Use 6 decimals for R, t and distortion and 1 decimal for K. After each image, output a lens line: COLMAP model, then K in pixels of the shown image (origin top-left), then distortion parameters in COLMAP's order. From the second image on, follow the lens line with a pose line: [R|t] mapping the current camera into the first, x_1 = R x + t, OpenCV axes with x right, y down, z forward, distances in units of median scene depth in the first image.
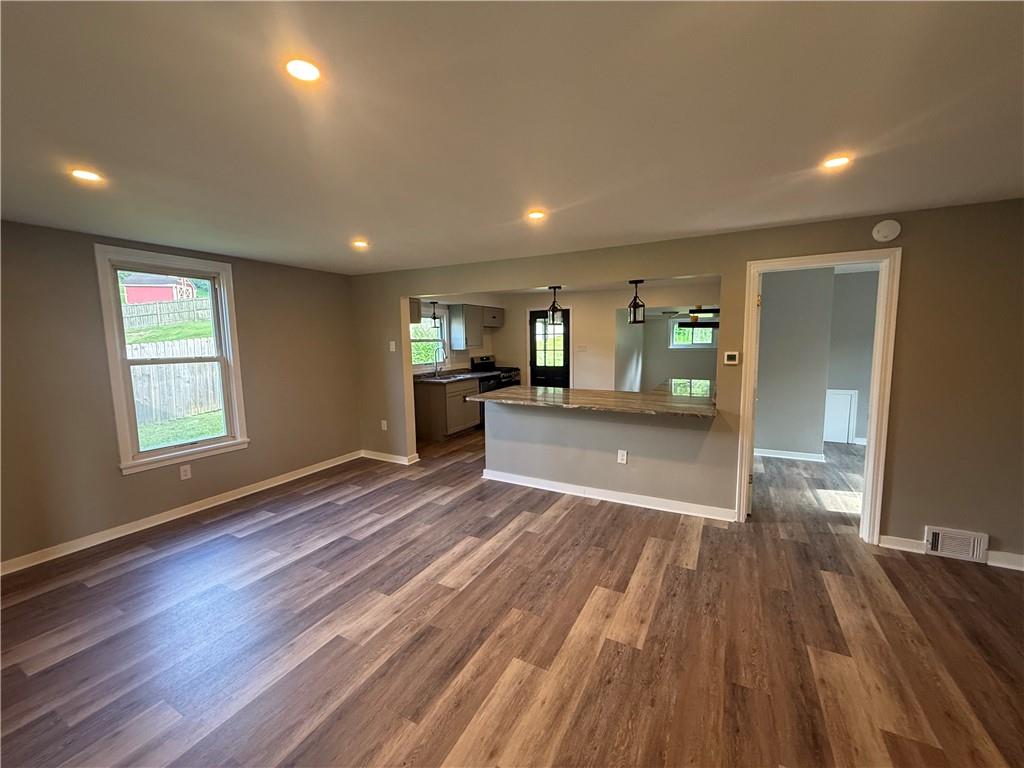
lens RADIAL K [[405.7, 0, 512.0], [0, 405.7, 384.0], [0, 0, 1]] dist [-0.001082, 0.000154]
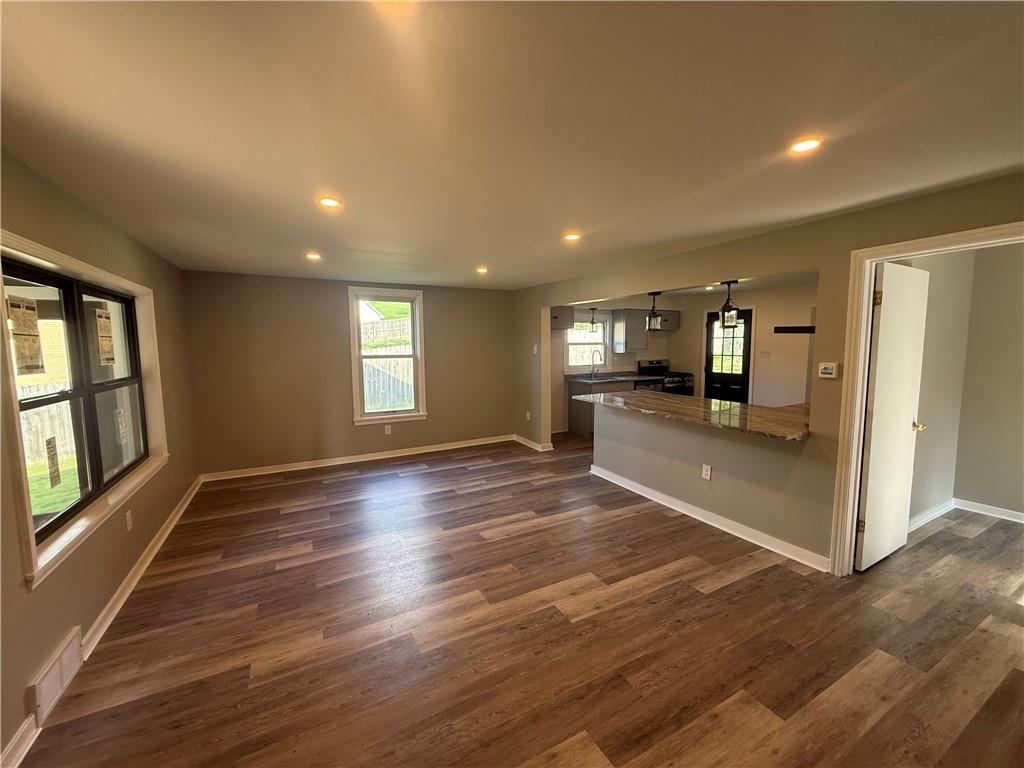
lens RADIAL K [[405.7, 0, 512.0], [0, 405.7, 384.0], [0, 0, 1]] dist [-0.001082, 0.000154]
pose [[0.835052, 0.061820, -0.546687, 0.389175], [-0.063900, 0.997840, 0.015233, -0.007041], [0.546448, 0.022213, 0.837199, -0.025514]]
